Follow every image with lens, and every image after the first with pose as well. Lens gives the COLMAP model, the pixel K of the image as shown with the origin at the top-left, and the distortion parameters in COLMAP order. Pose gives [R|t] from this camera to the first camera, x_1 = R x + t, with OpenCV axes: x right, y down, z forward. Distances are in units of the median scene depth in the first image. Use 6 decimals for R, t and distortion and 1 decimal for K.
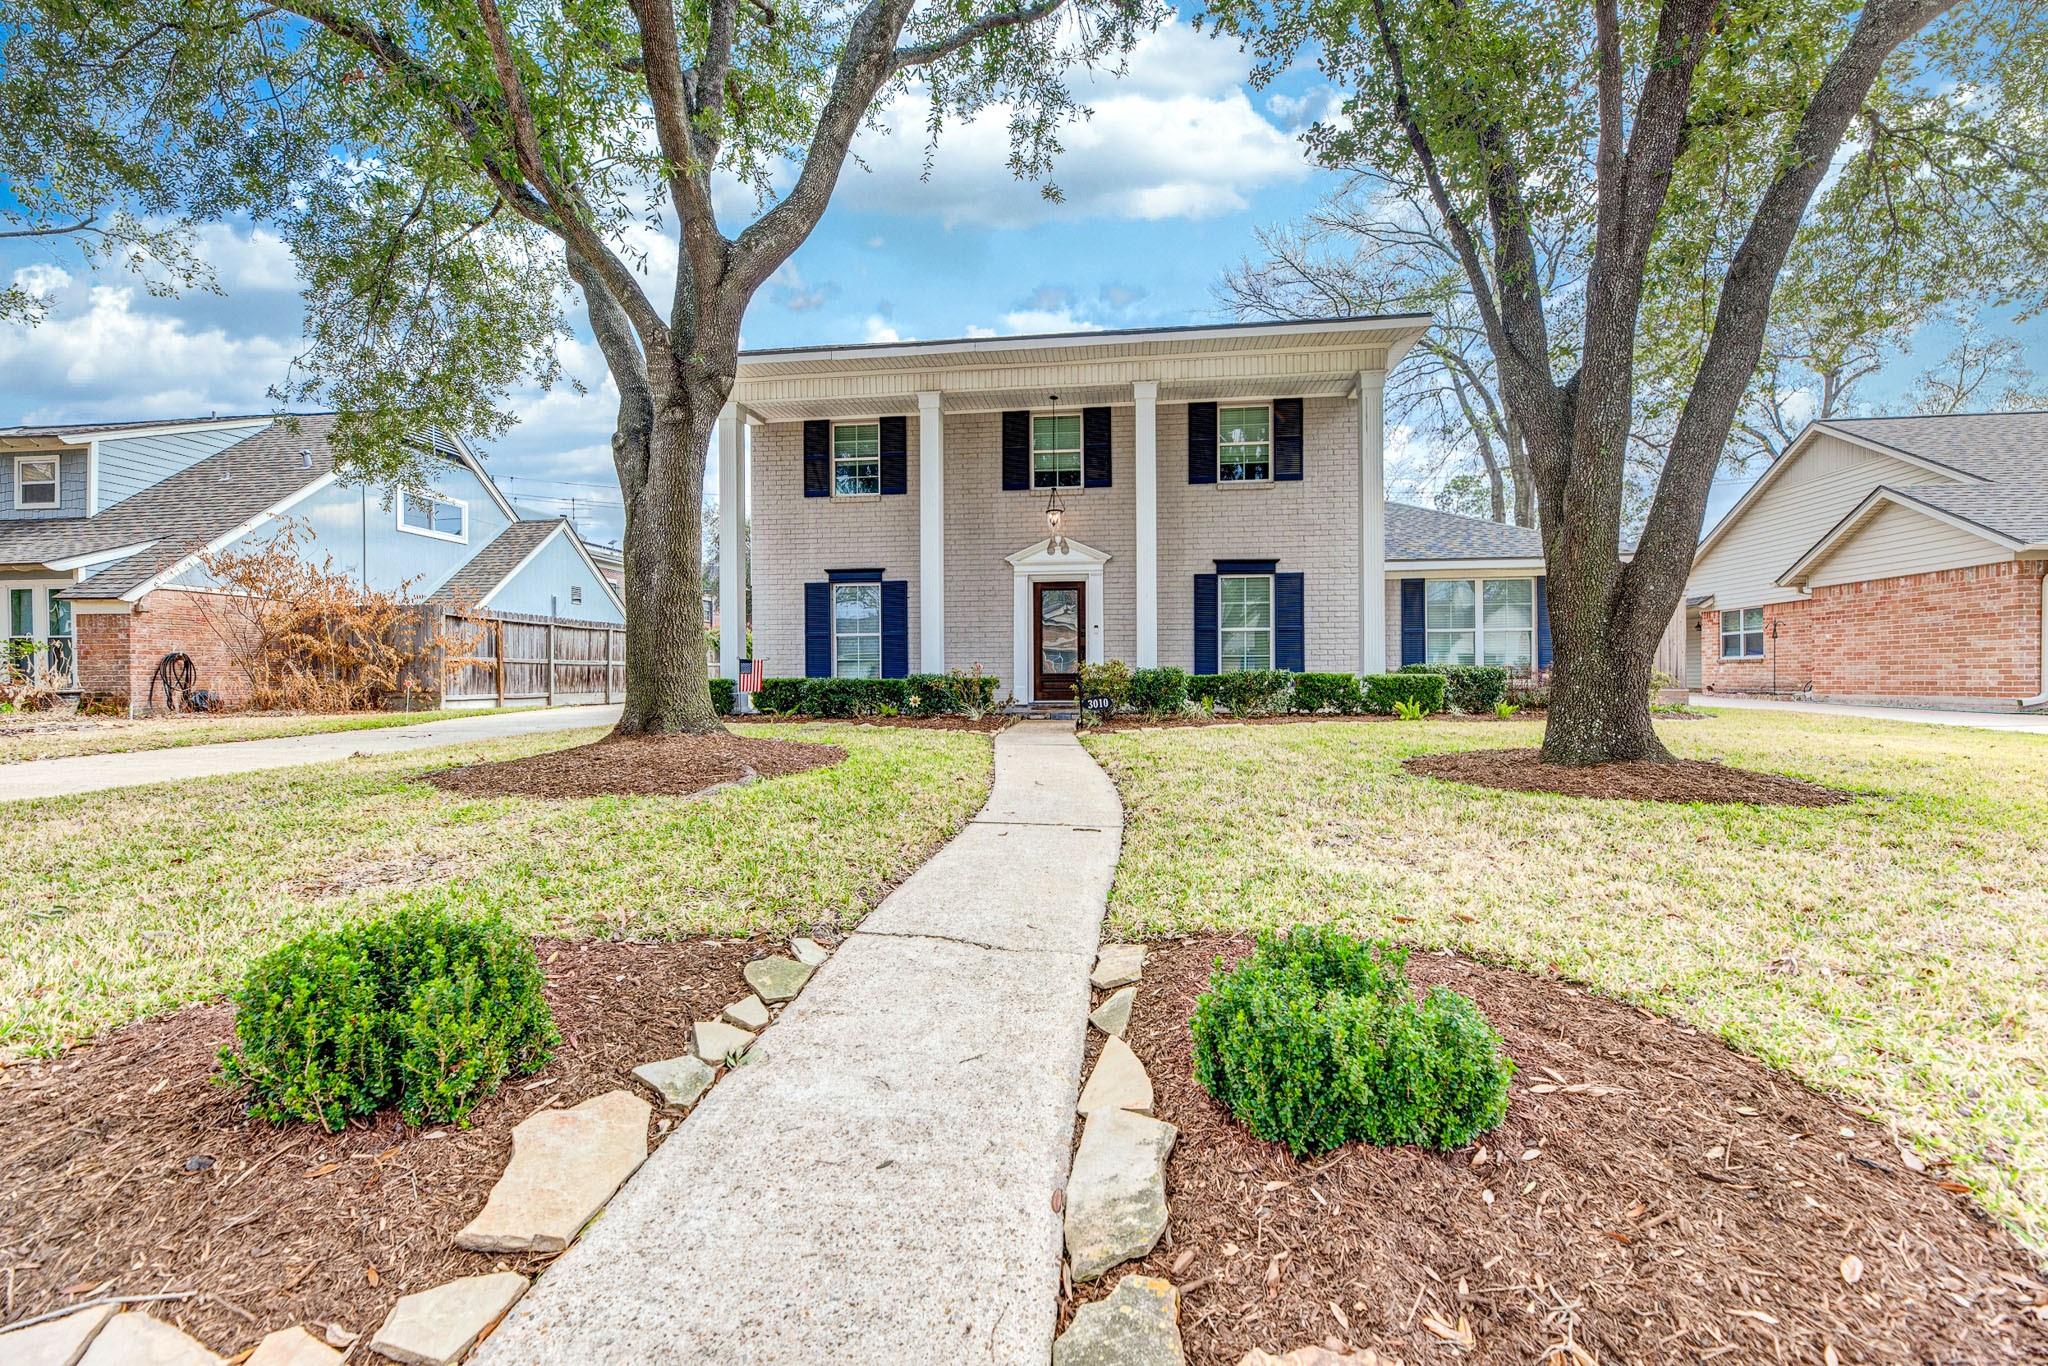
lens RADIAL K [[826.1, 0, 1028.9], [0, 826.1, 674.9], [0, 0, 1]] dist [-0.001371, 0.000398]
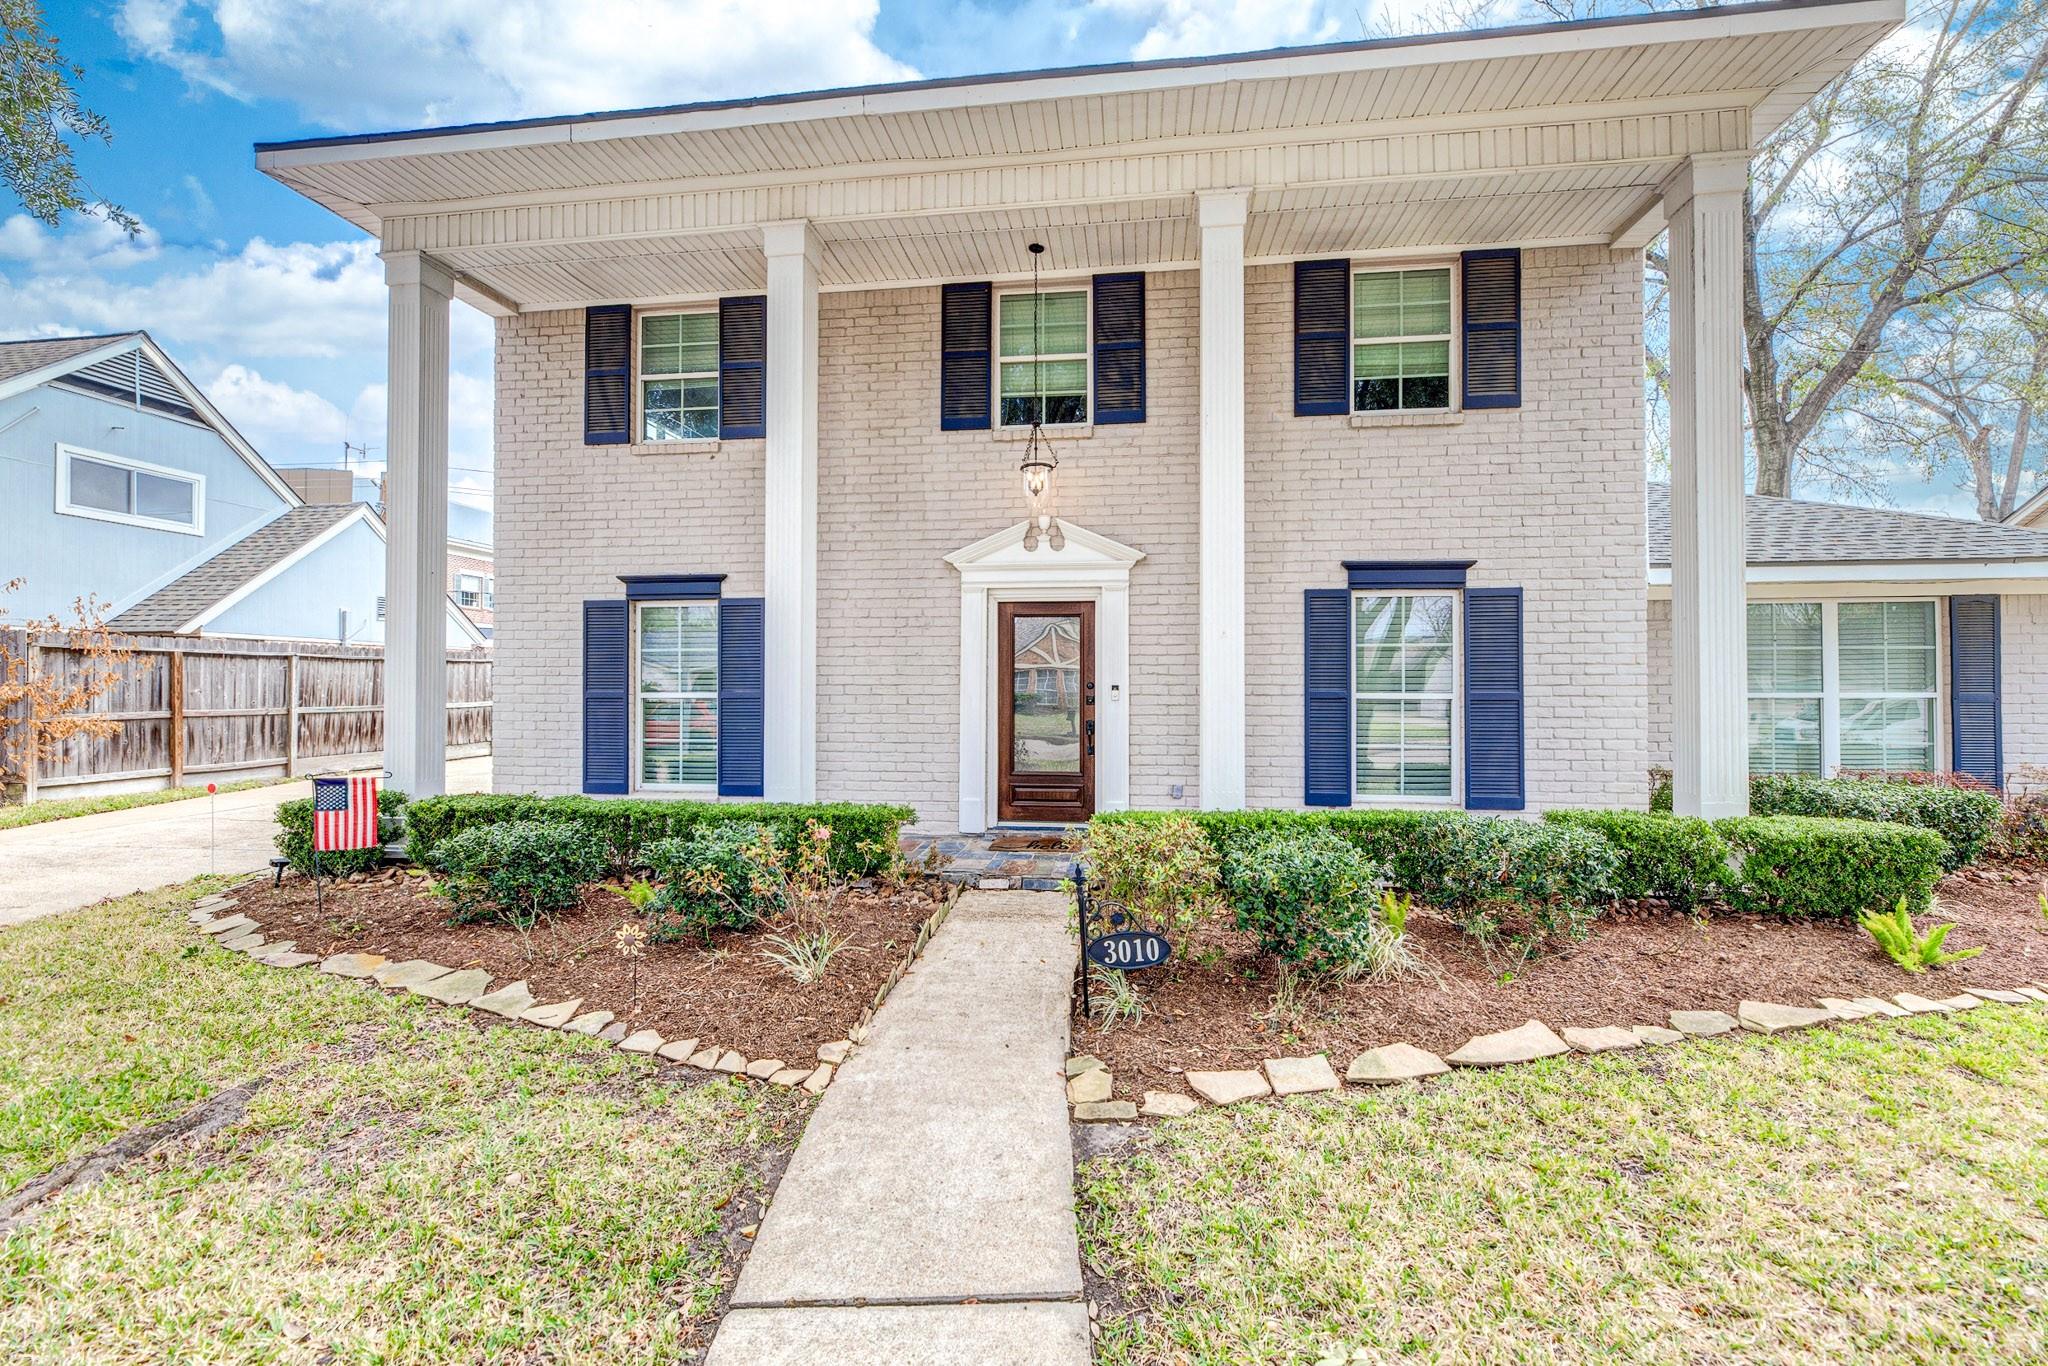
lens RADIAL K [[826.1, 0, 1029.5], [0, 826.1, 668.1], [0, 0, 1]] dist [-0.001371, 0.000398]
pose [[0.999961, 0.005705, -0.006685, 0.029669], [-0.005791, 0.999899, -0.012984, -0.062527], [0.006611, 0.013023, 0.999893, 0.465422]]
